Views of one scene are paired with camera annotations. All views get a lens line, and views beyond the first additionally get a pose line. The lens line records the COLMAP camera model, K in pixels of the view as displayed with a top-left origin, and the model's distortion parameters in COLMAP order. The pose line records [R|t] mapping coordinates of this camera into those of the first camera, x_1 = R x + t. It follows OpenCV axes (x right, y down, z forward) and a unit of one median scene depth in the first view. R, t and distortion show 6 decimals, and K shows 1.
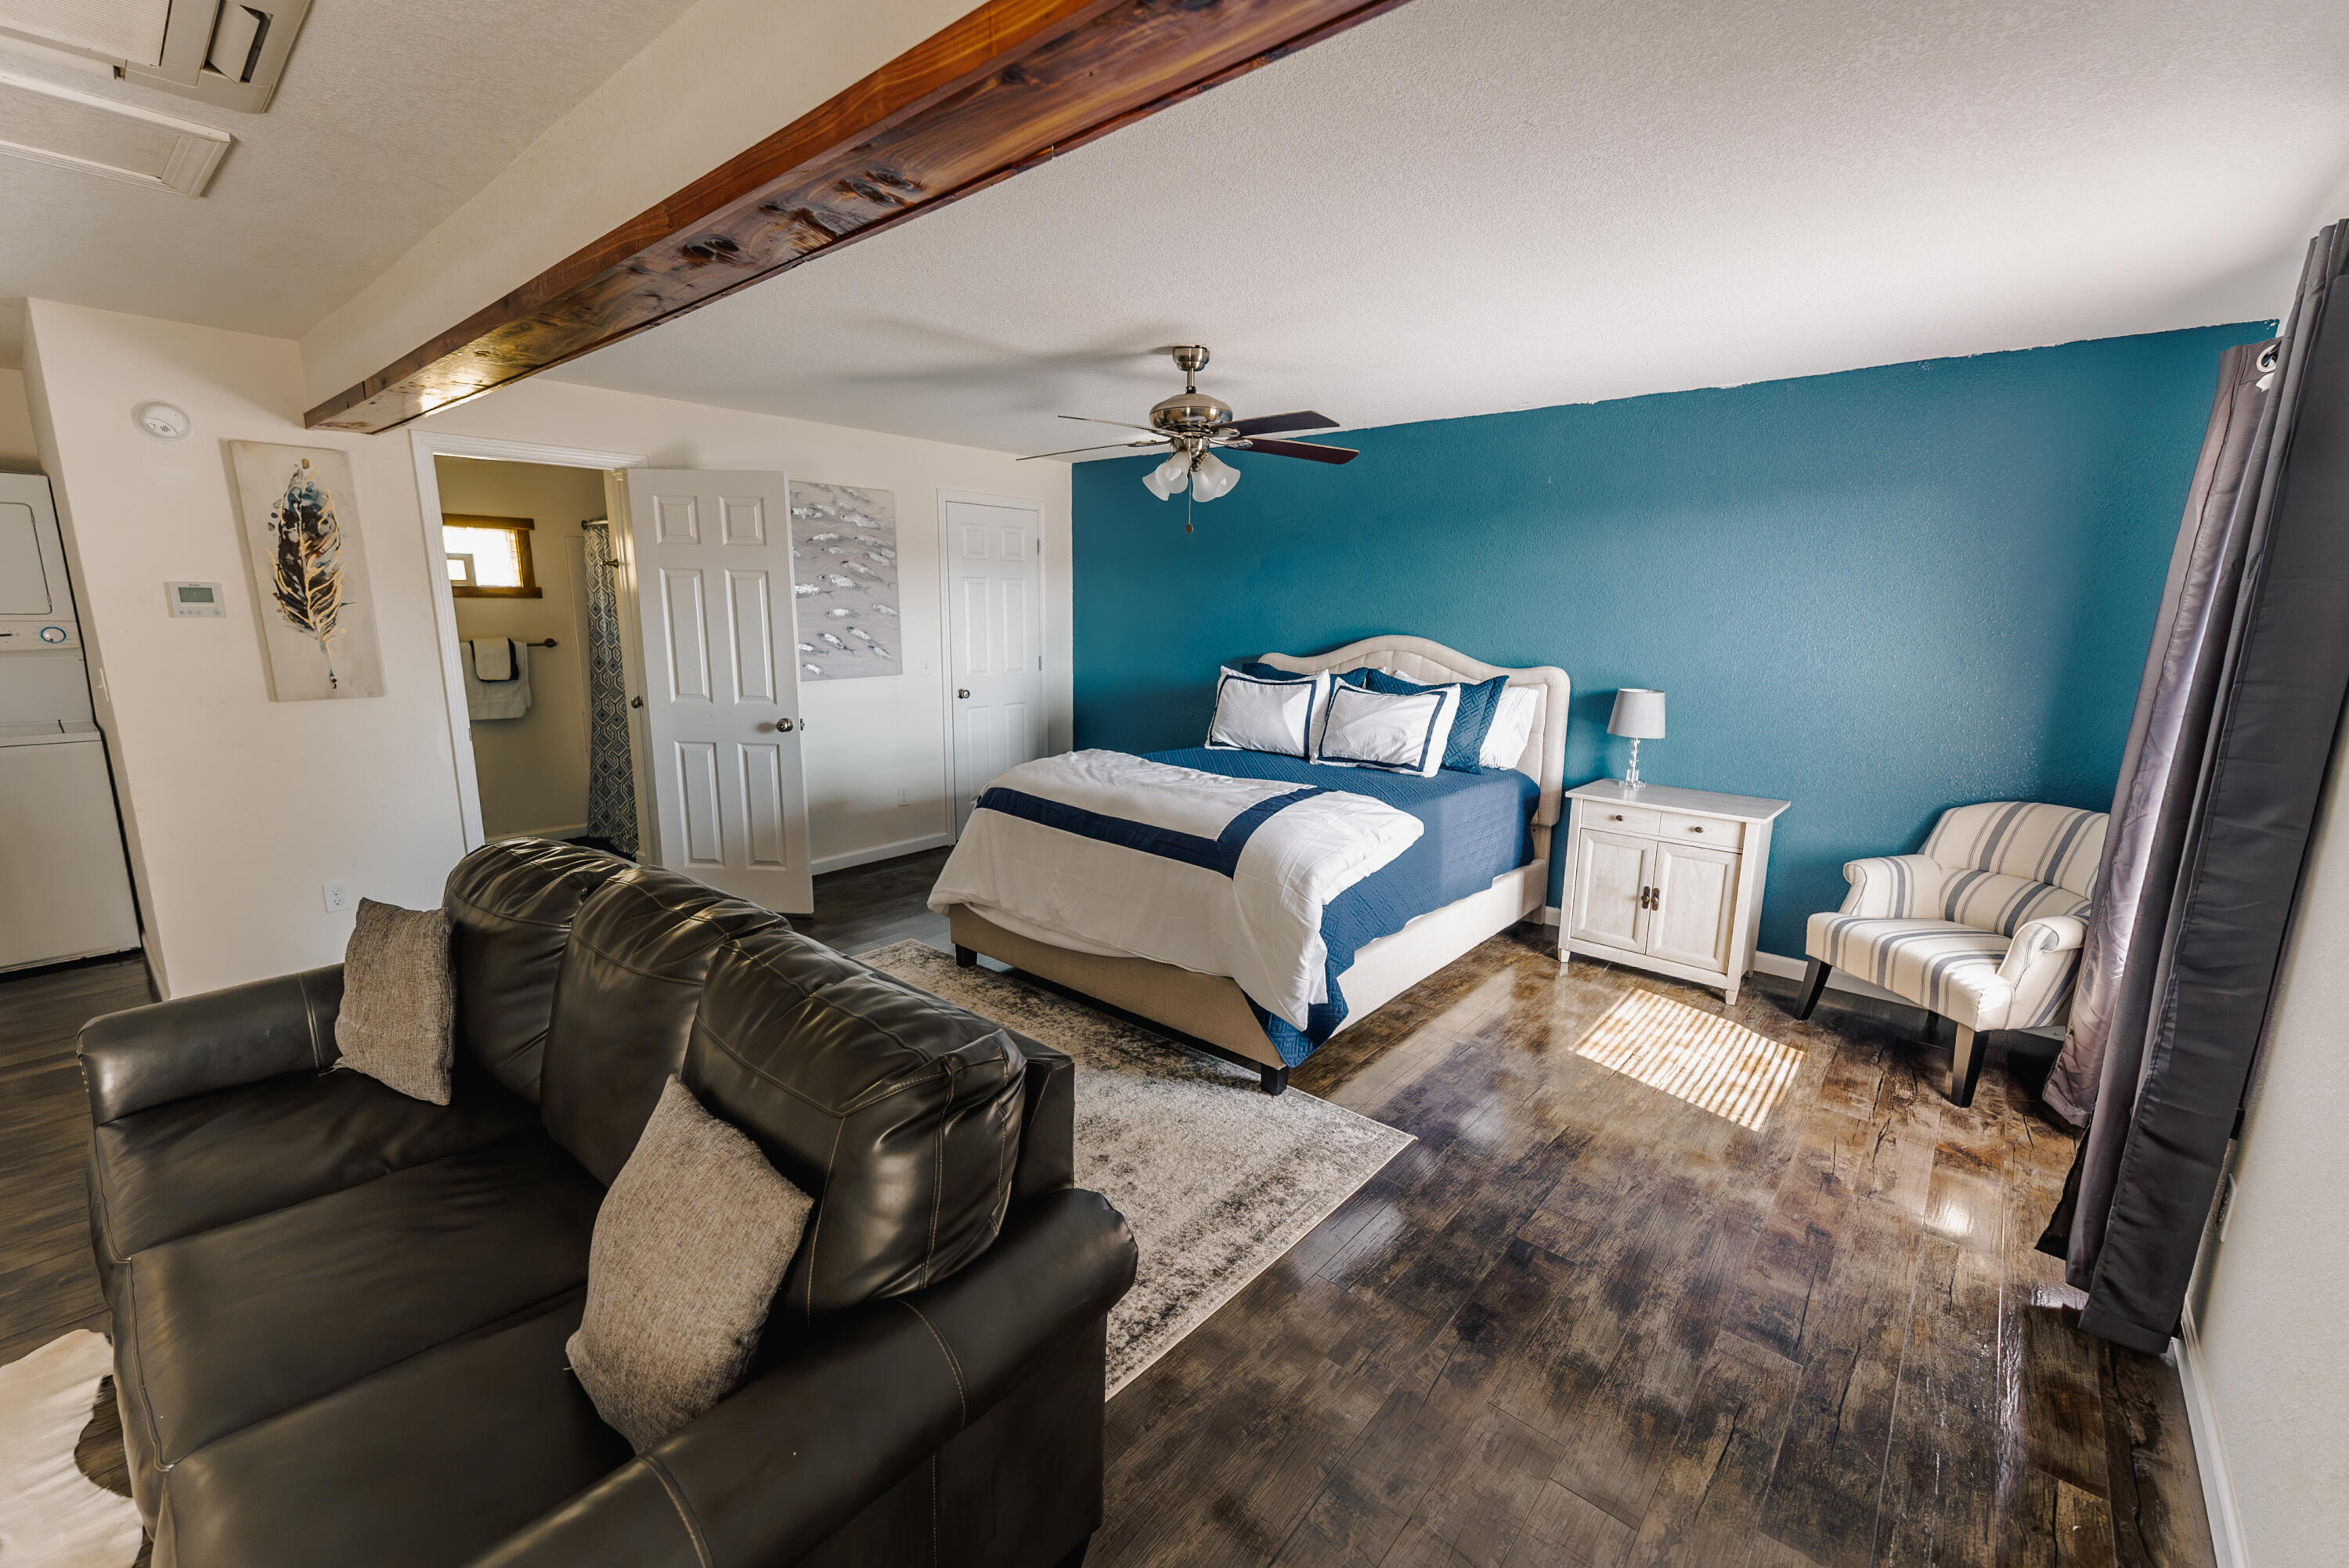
lens RADIAL K [[953.9, 0, 1142.6], [0, 953.9, 775.5], [0, 0, 1]] dist [0.016666, -0.000534]
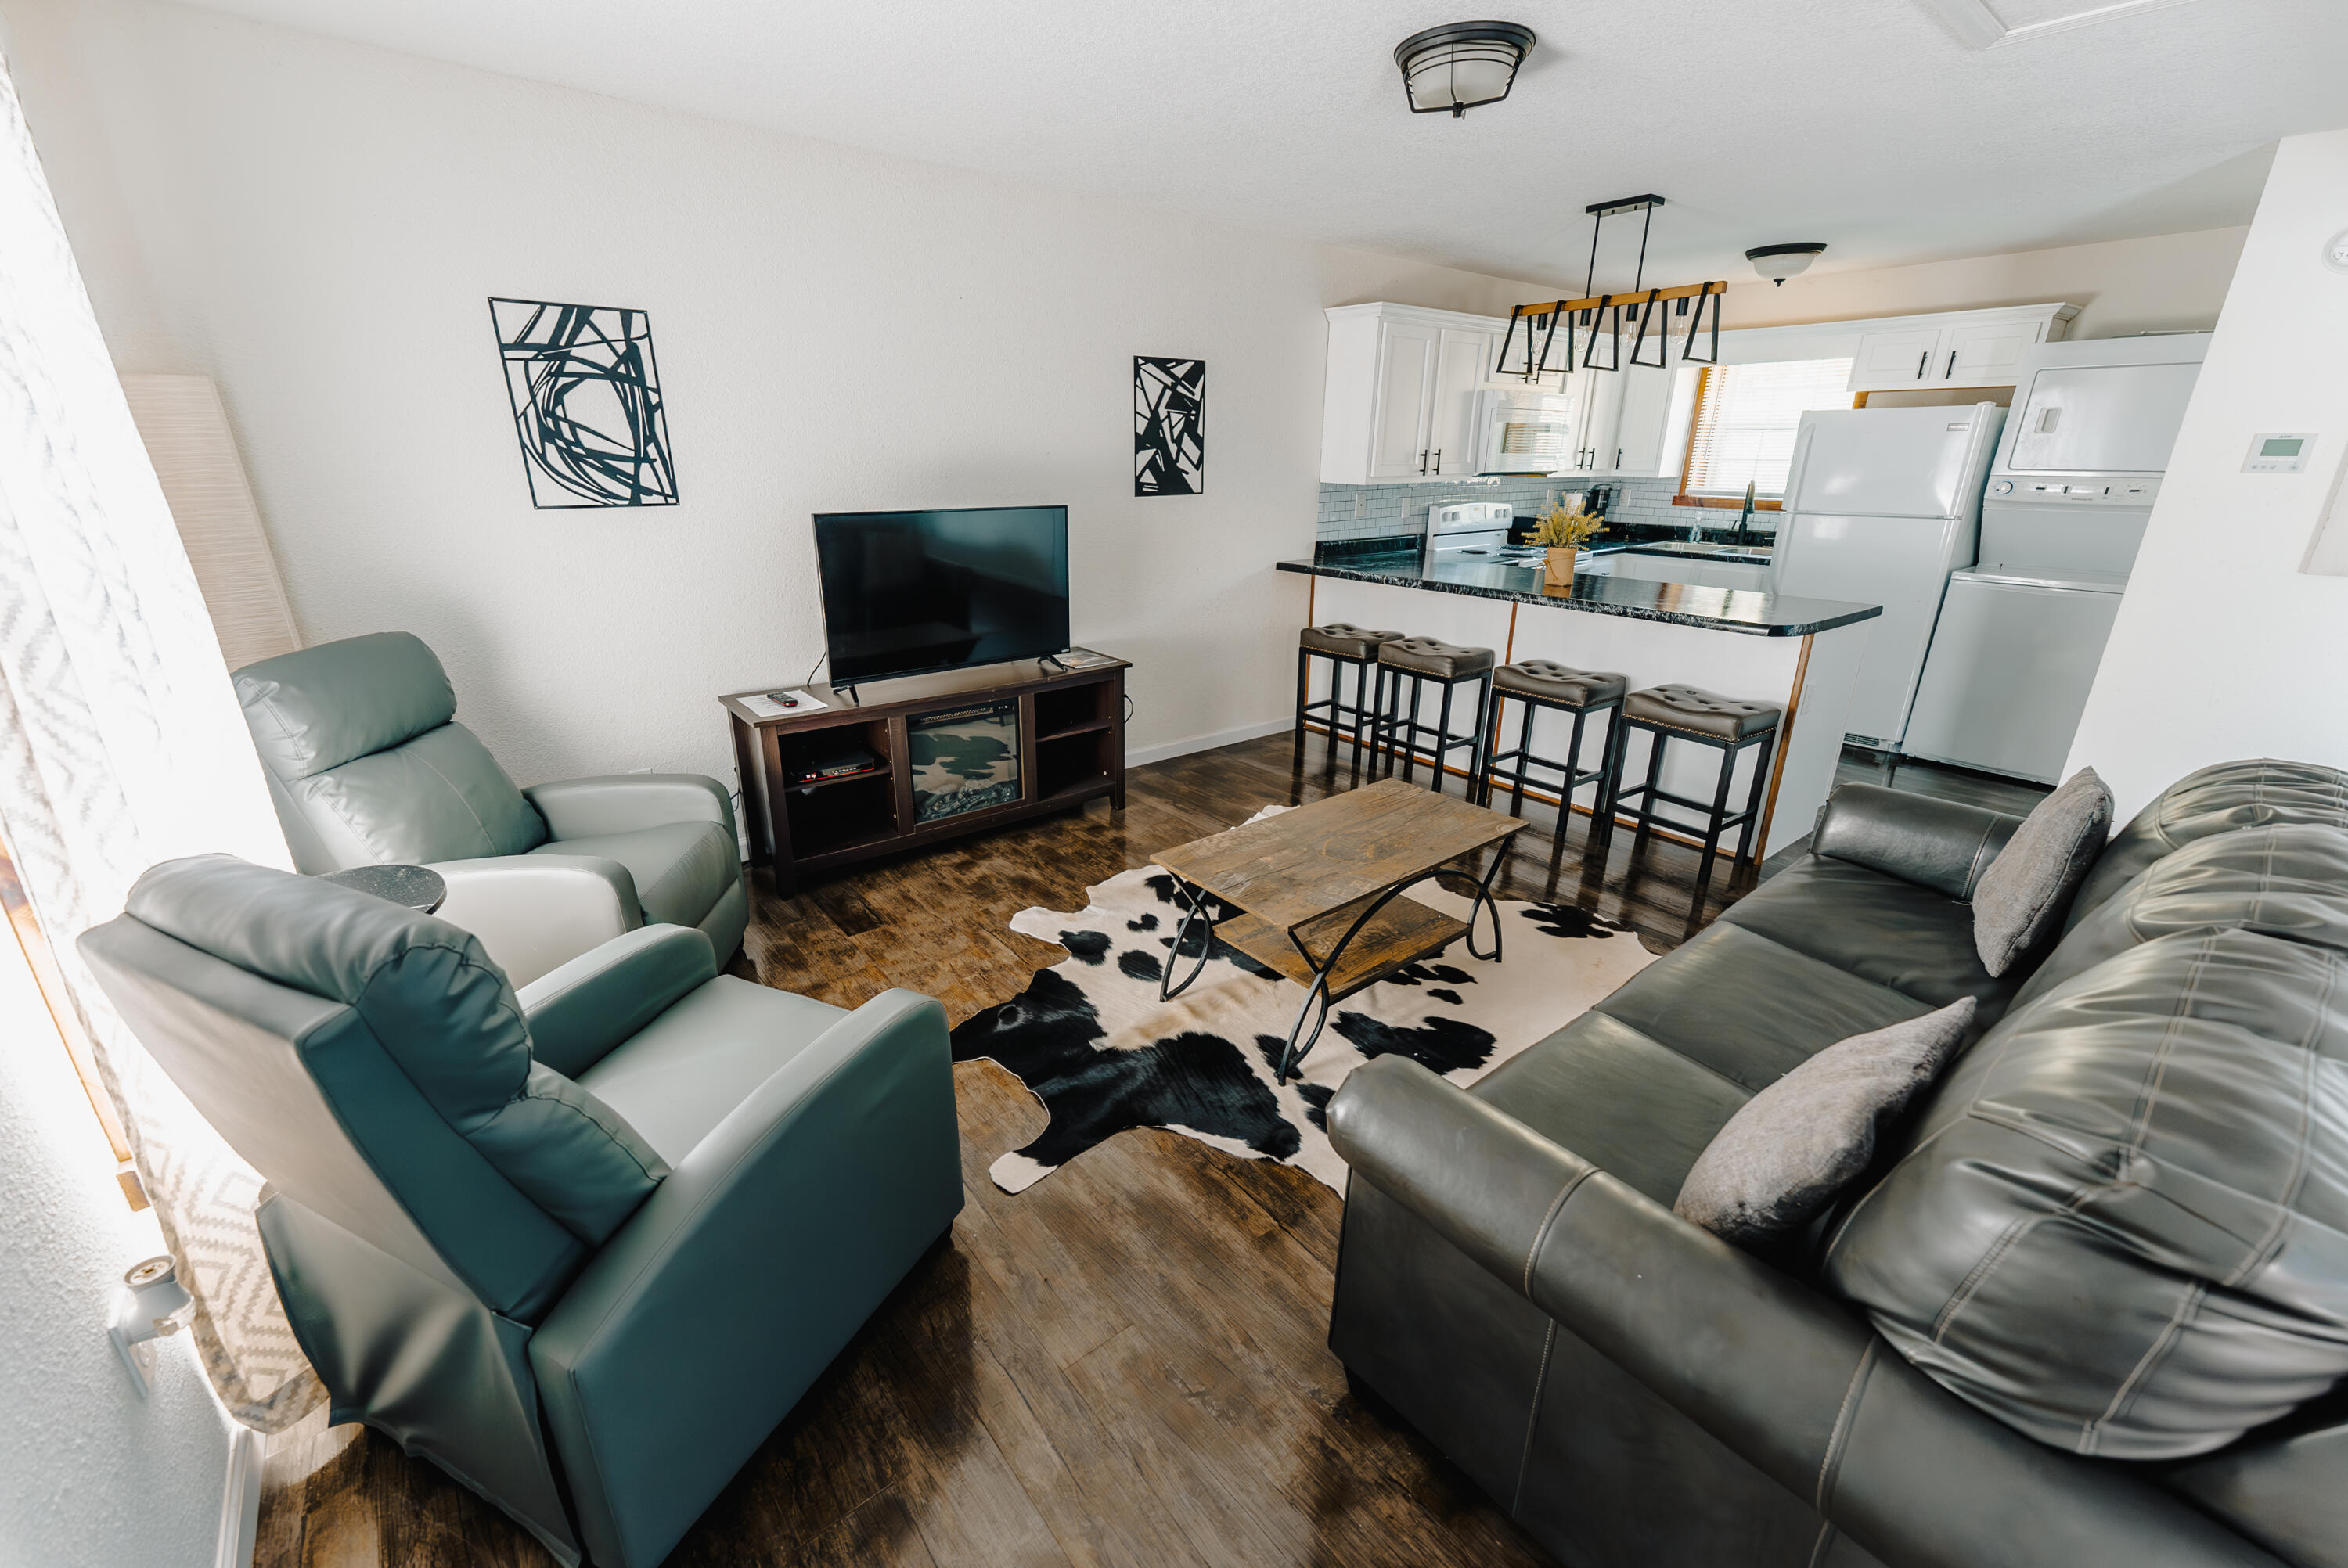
lens RADIAL K [[953.5, 0, 1206.6], [0, 953.5, 776.7], [0, 0, 1]] dist [0.016666, -0.000534]
pose [[-0.146203, 0.312040, -0.938752, 0.133673], [-0.193156, 0.921680, 0.336448, -0.010746], [0.970214, 0.230516, -0.074480, 0.134095]]
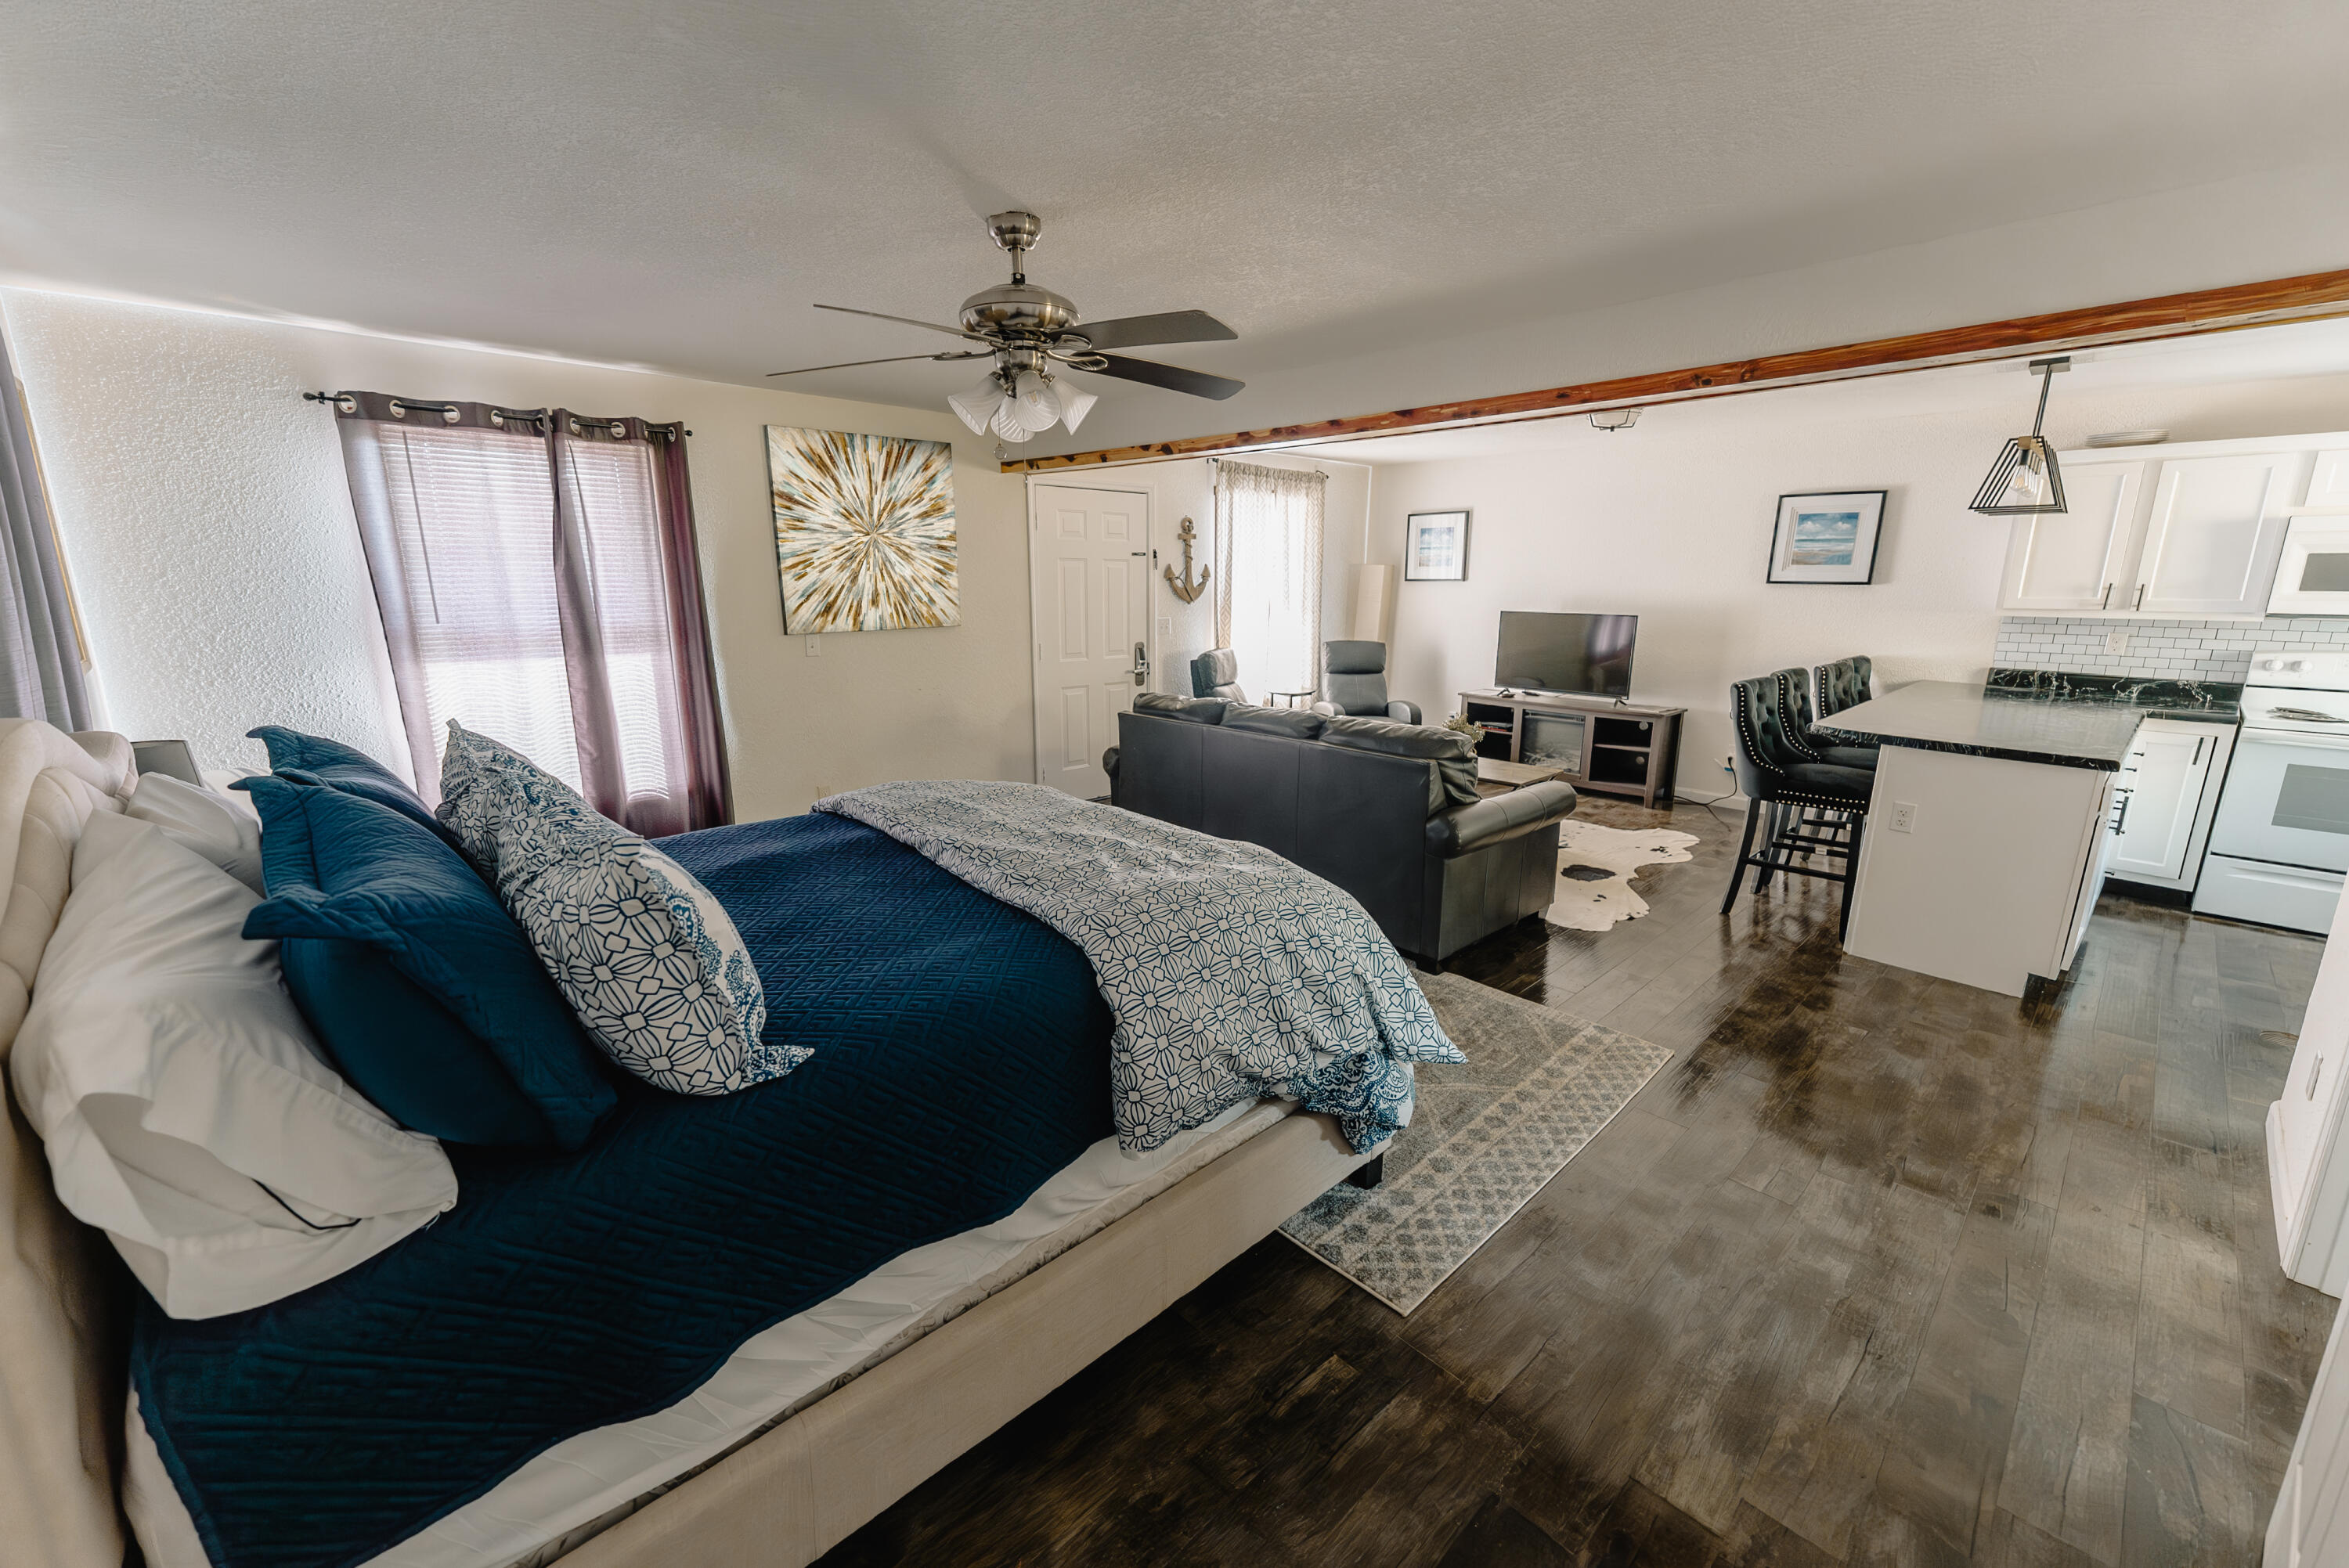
lens RADIAL K [[953.9, 0, 1170.7], [0, 953.9, 791.2], [0, 0, 1]] dist [0.016666, -0.000534]
pose [[-0.996837, -0.030455, 0.073406, -0.163720], [0.001498, 0.916296, 0.400498, -0.333453], [-0.079458, 0.399341, -0.913353, 1.729019]]
